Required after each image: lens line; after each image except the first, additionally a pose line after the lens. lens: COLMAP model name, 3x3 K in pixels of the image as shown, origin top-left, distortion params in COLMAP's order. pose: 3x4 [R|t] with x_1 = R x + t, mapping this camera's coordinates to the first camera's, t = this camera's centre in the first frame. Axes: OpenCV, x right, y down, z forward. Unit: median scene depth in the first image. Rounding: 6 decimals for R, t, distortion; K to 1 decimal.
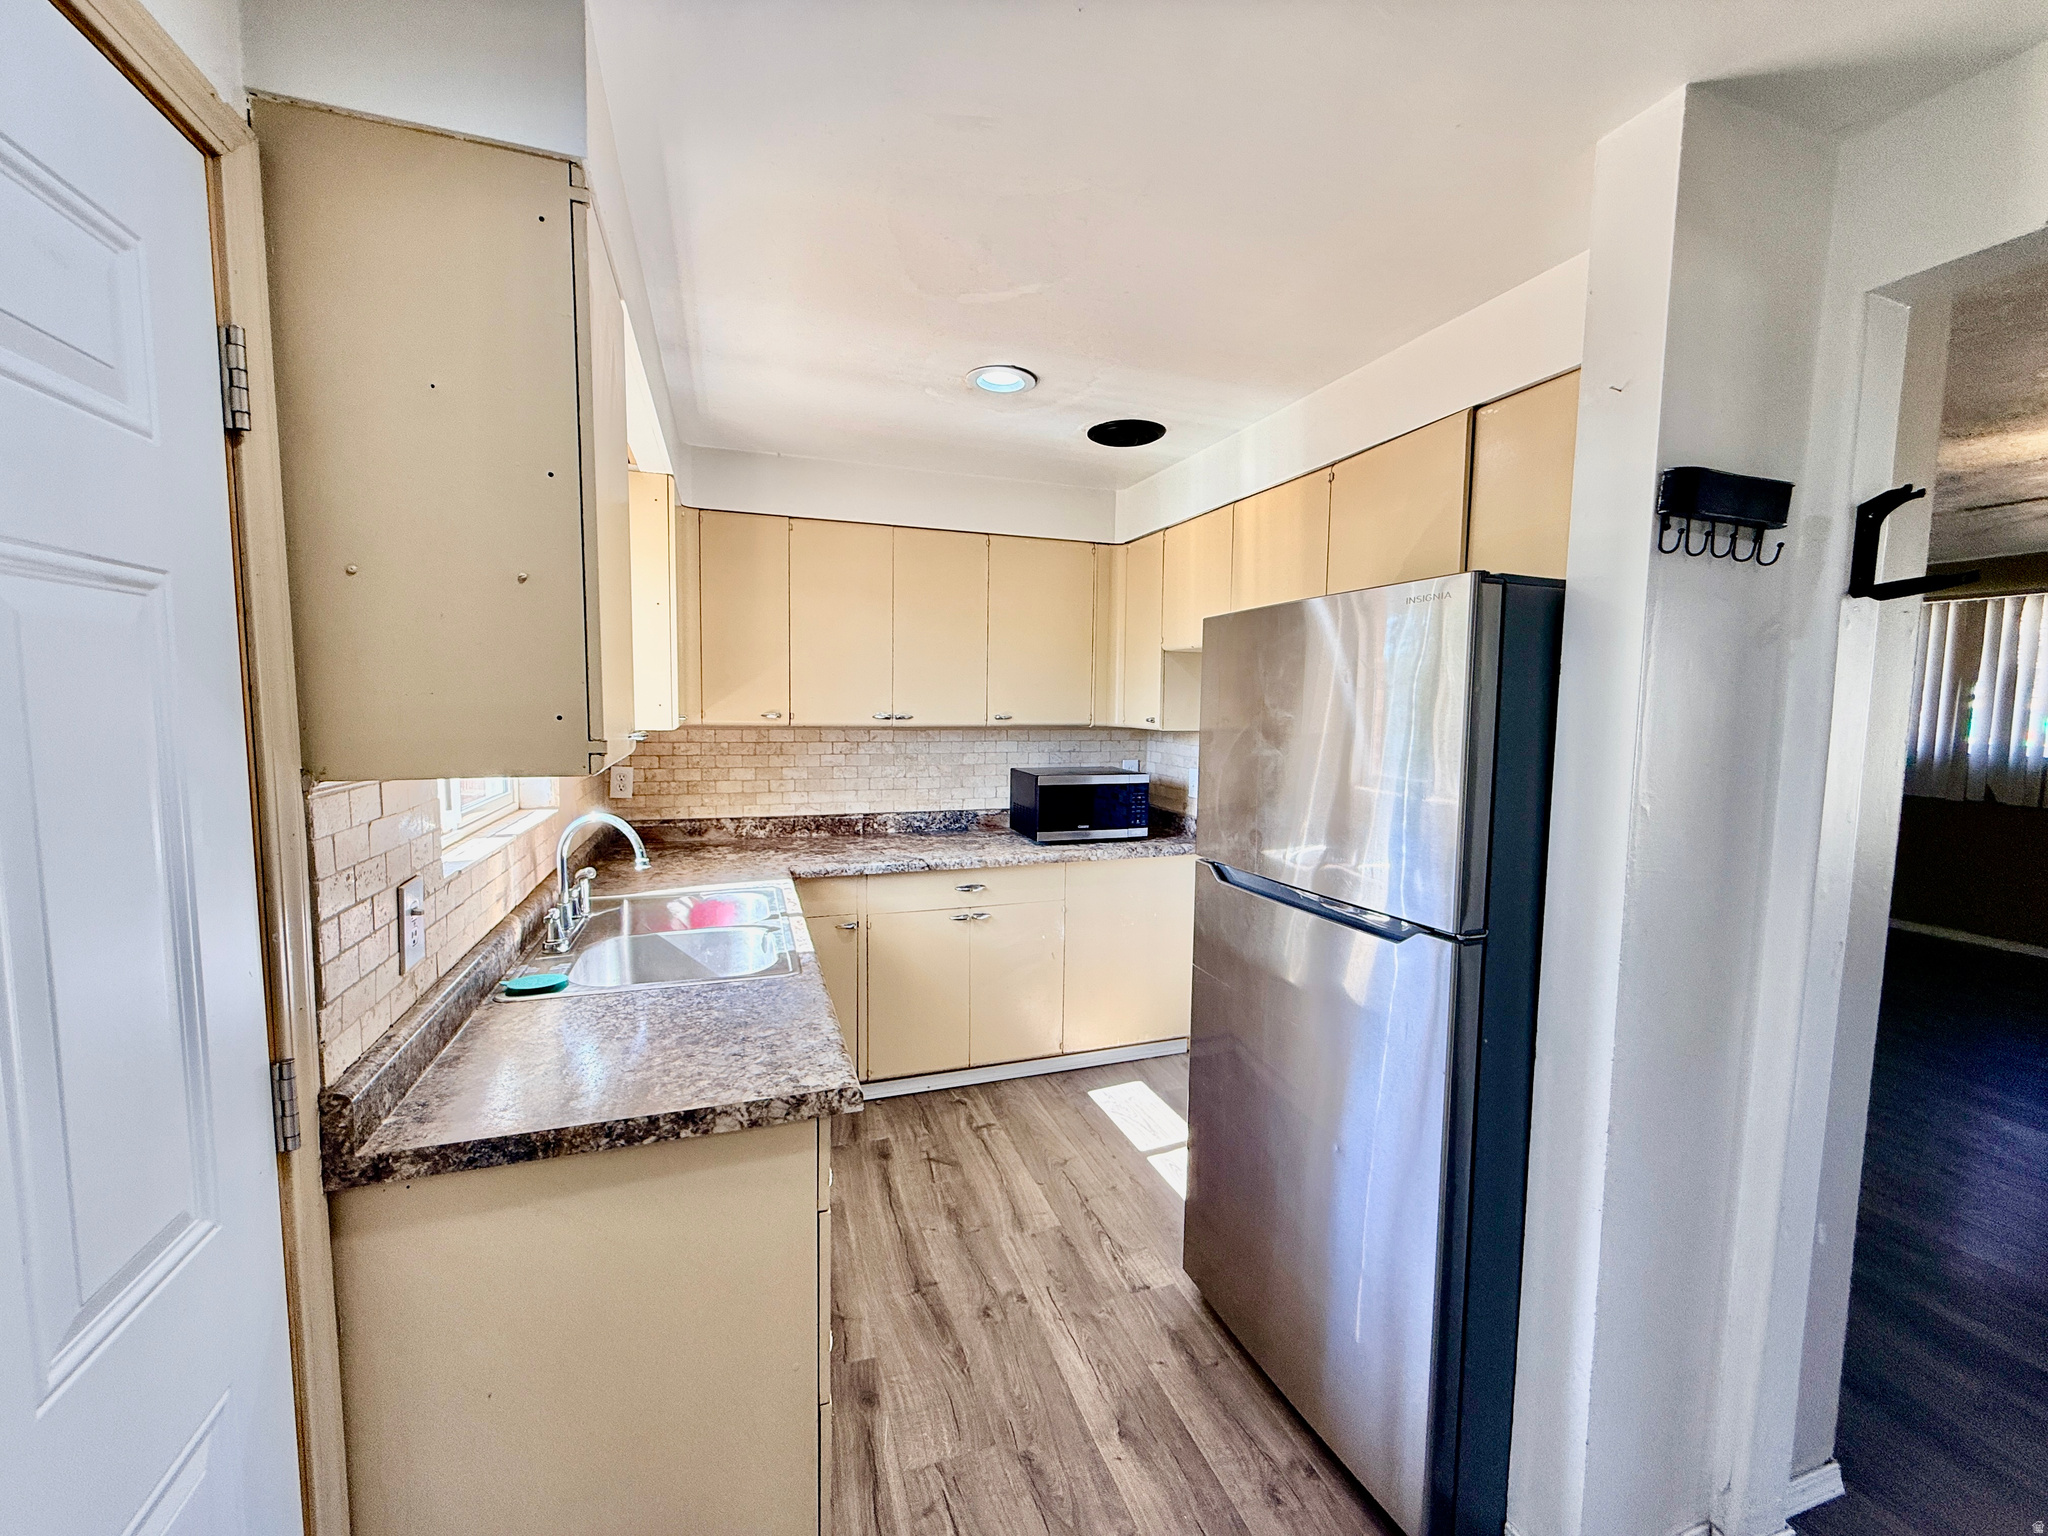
lens RADIAL K [[815.5, 0, 1027.3], [0, 815.5, 766.3], [0, 0, 1]] dist [0.000482, -0.000020]
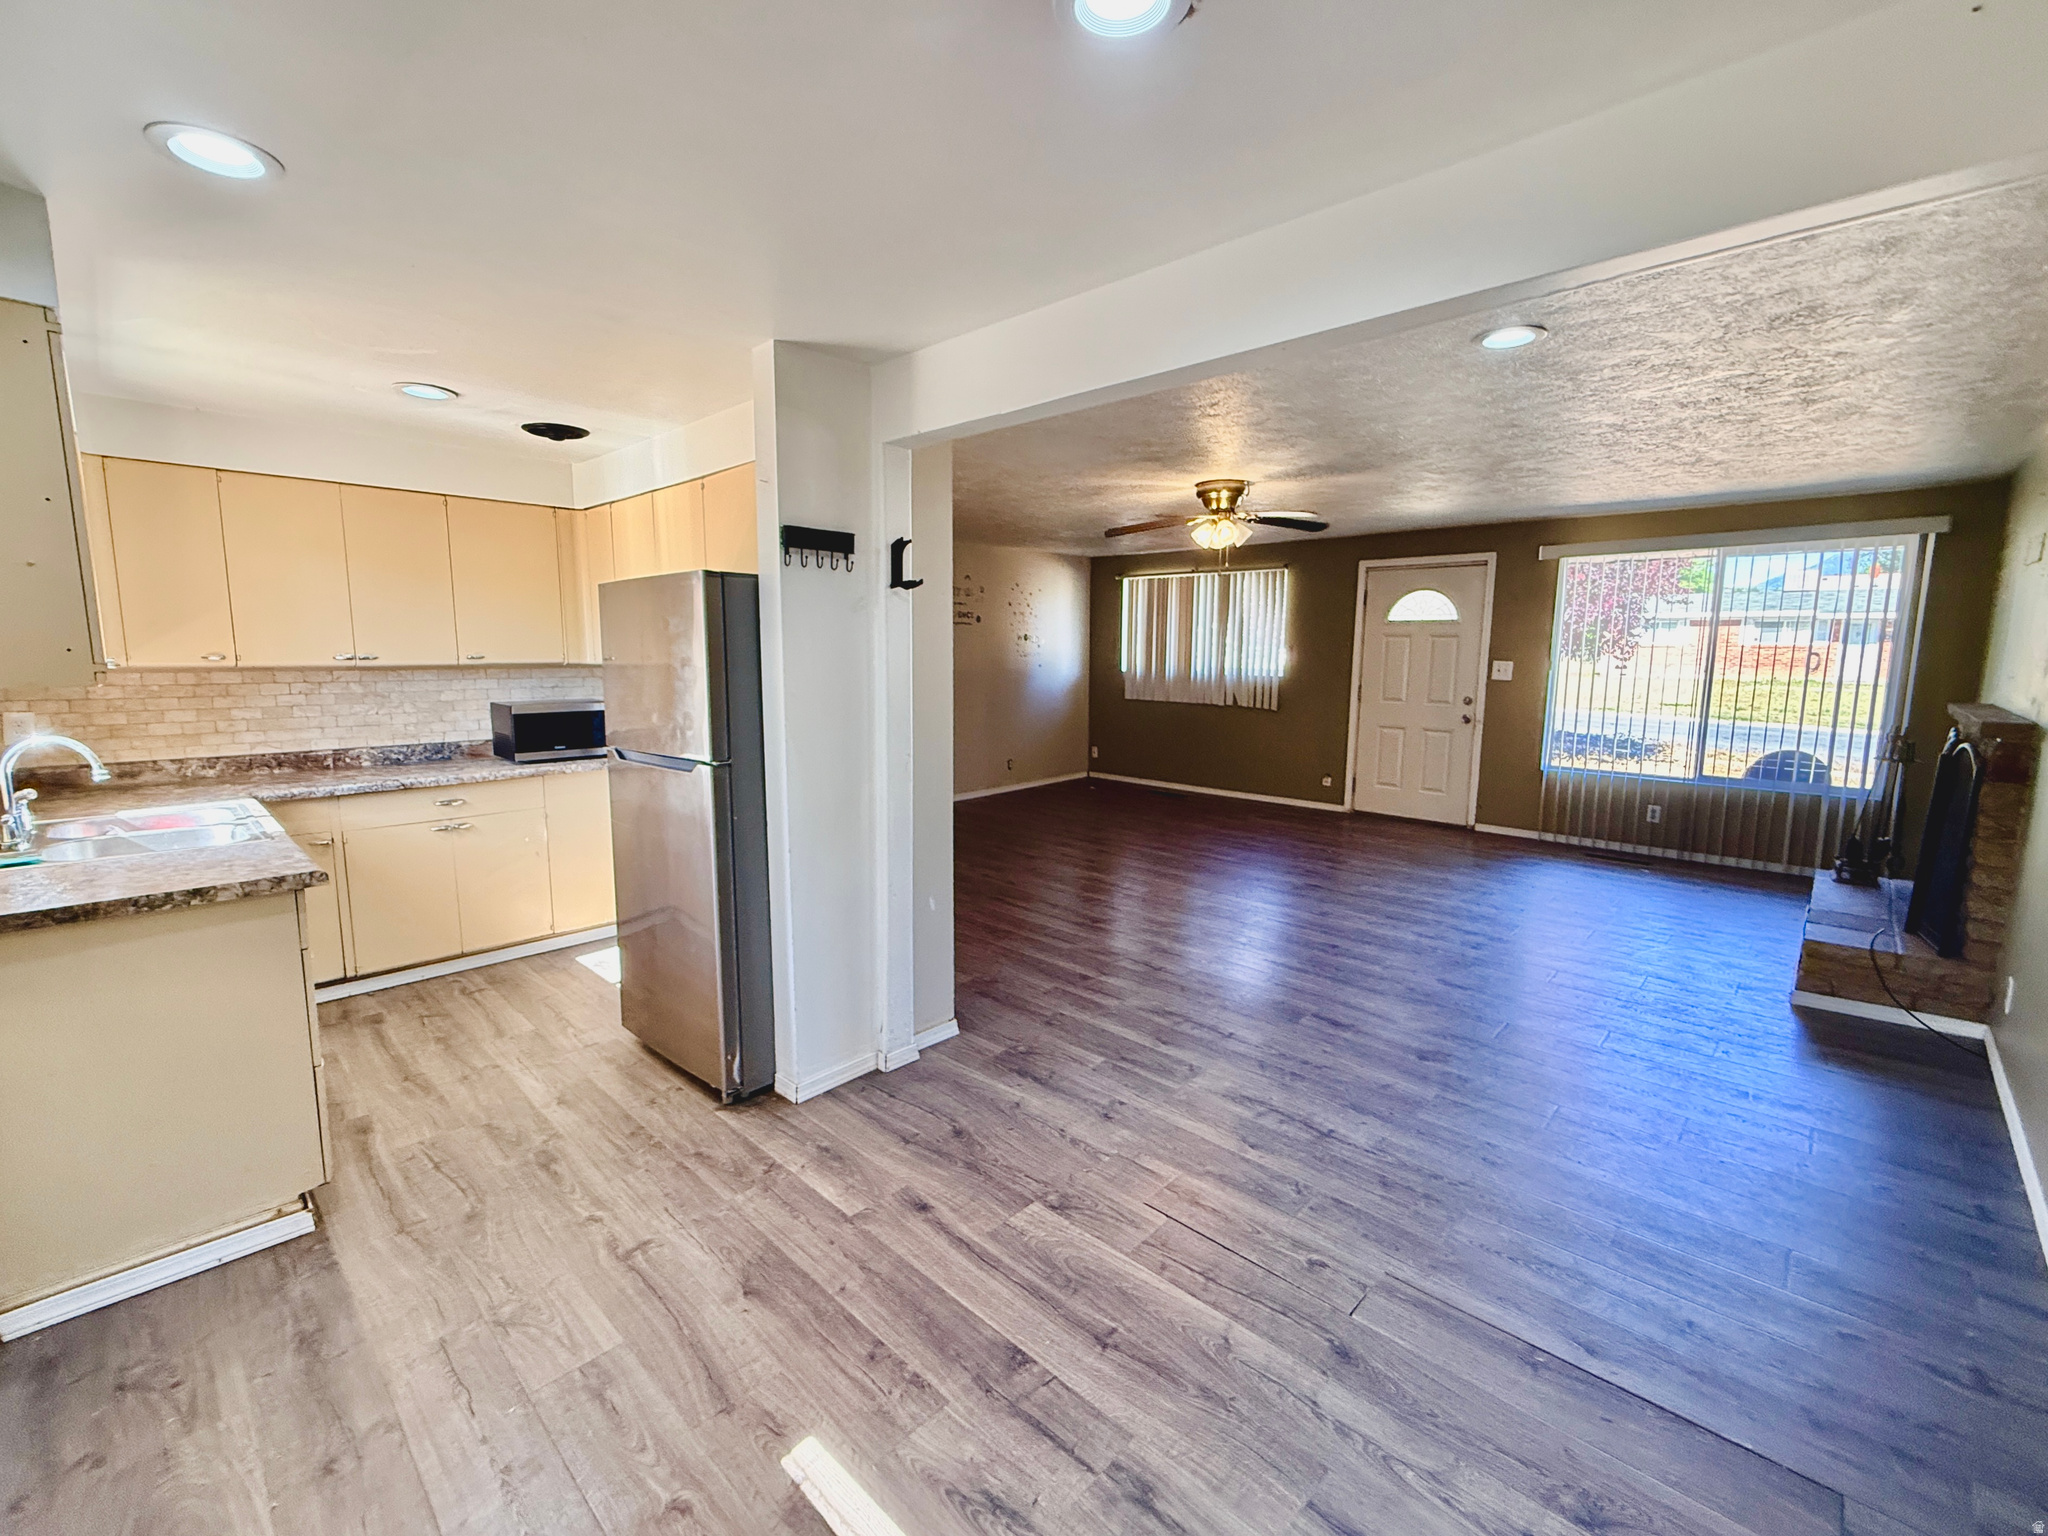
lens RADIAL K [[868.6, 0, 1019.0], [0, 868.6, 762.7], [0, 0, 1]] dist [0.001012, 0.001070]
pose [[0.895944, -0.067469, 0.439012, 0.132429], [0.043489, 0.996972, 0.064465, 0.051906], [-0.442032, -0.038665, 0.896165, -0.536980]]
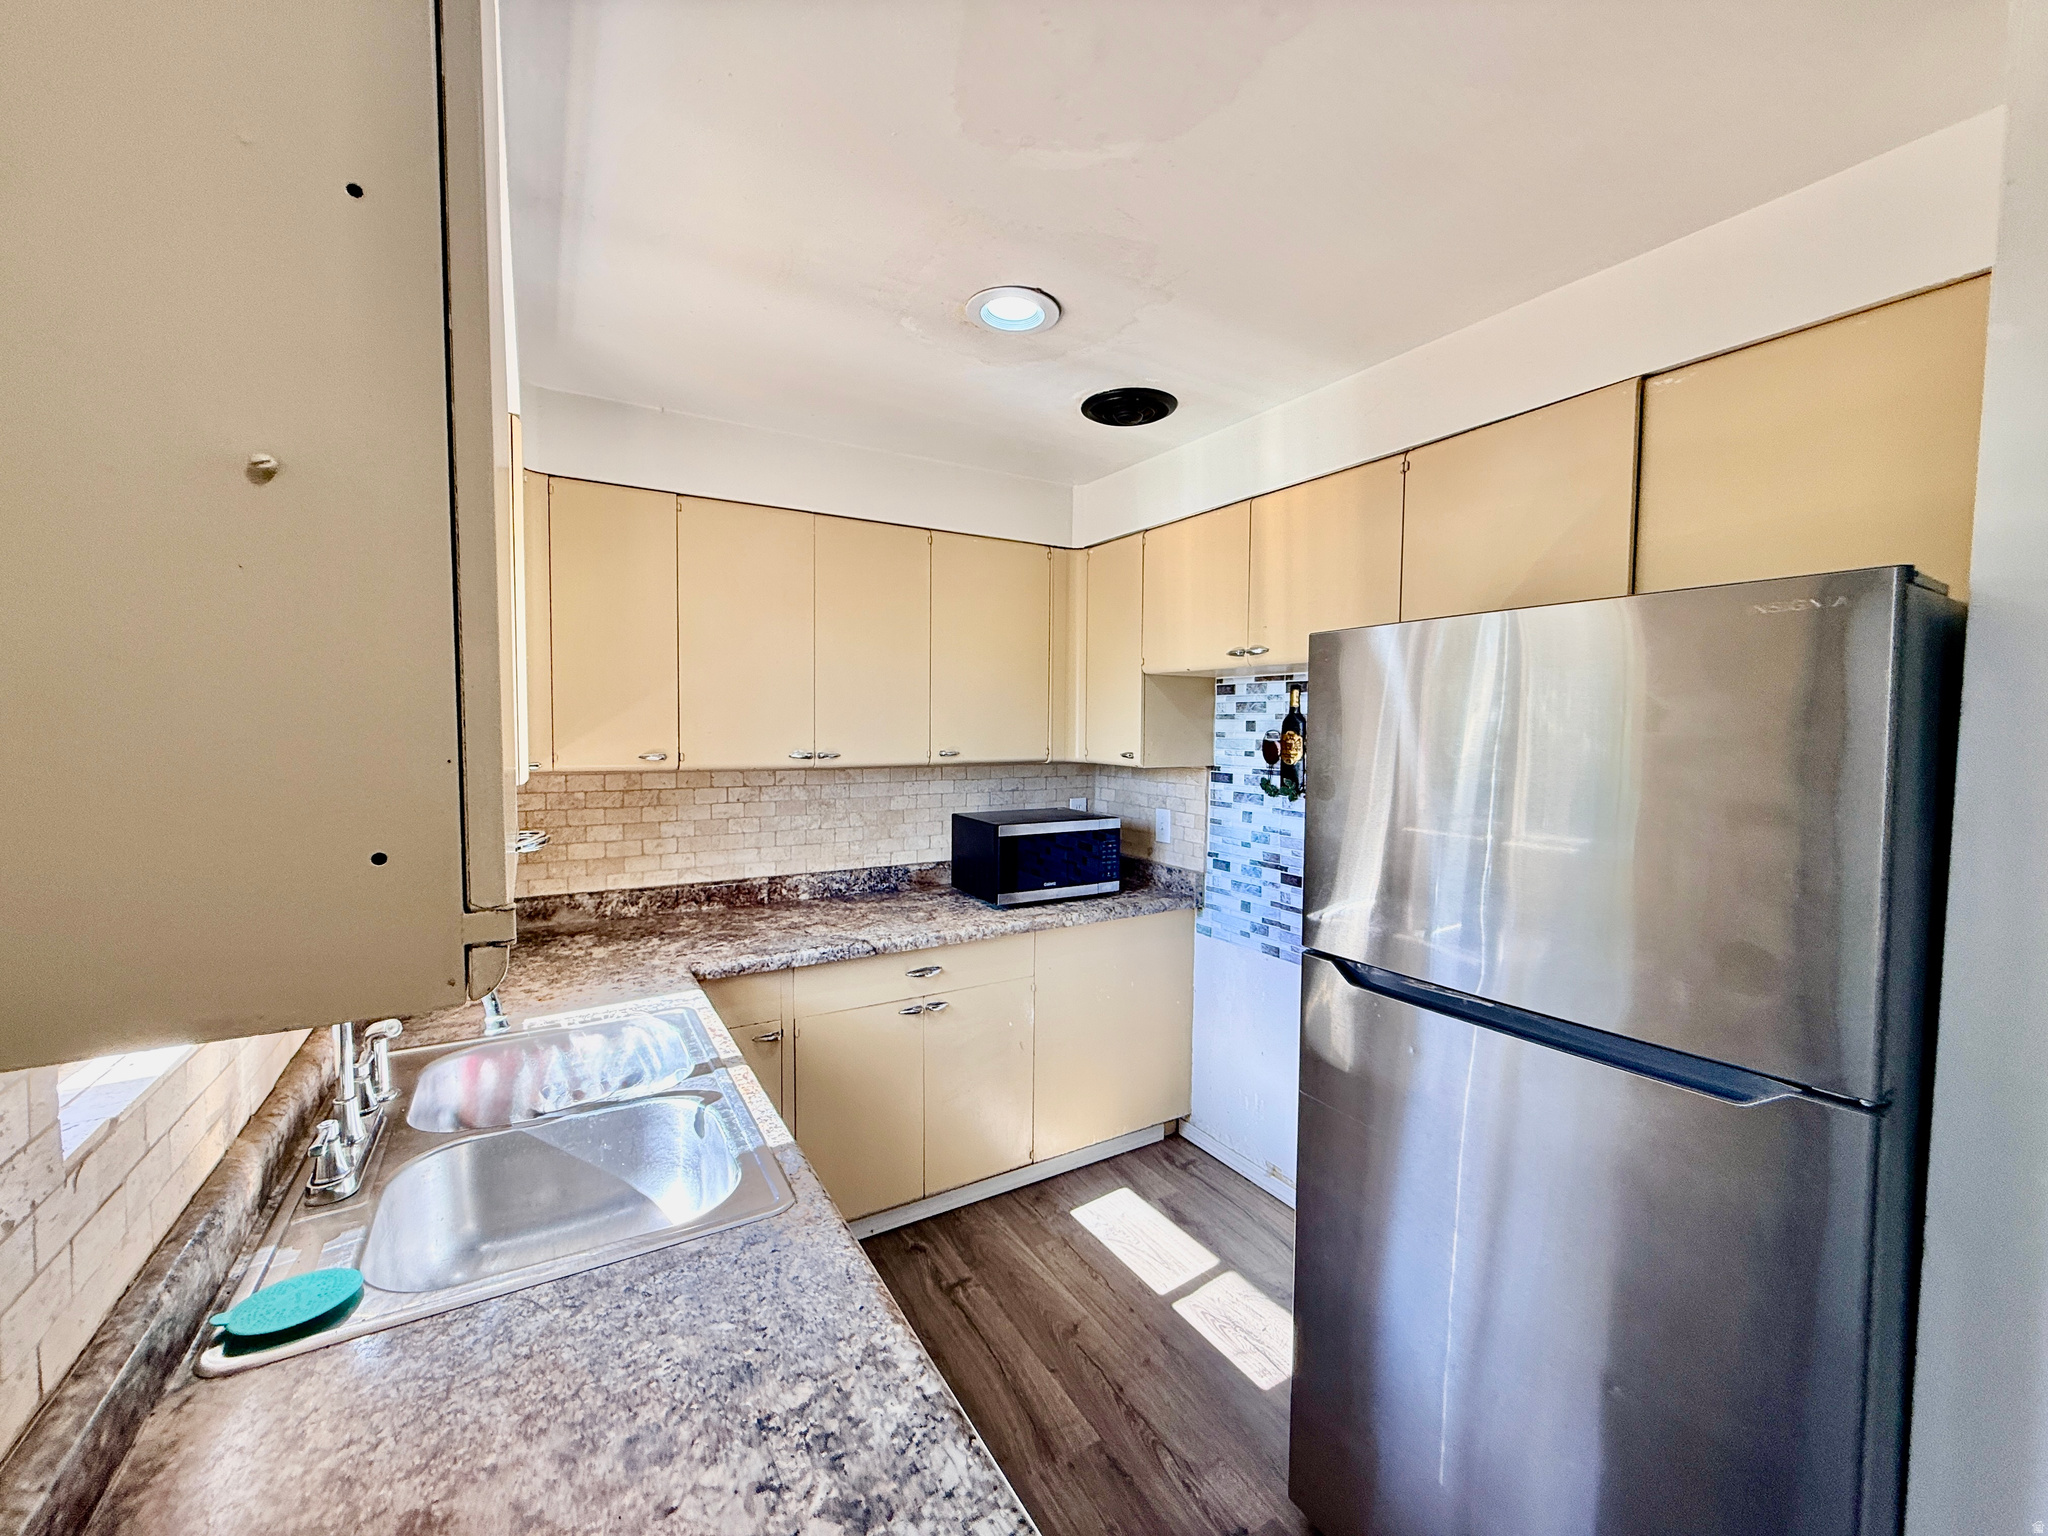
lens RADIAL K [[815.5, 0, 1026.1], [0, 815.5, 766.0], [0, 0, 1]] dist [0.000482, -0.000020]
pose [[0.980714, -0.015301, 0.194846, -0.137187], [0.020115, 0.999539, -0.022752, -0.033157], [-0.194408, 0.026233, 0.980570, 0.222557]]
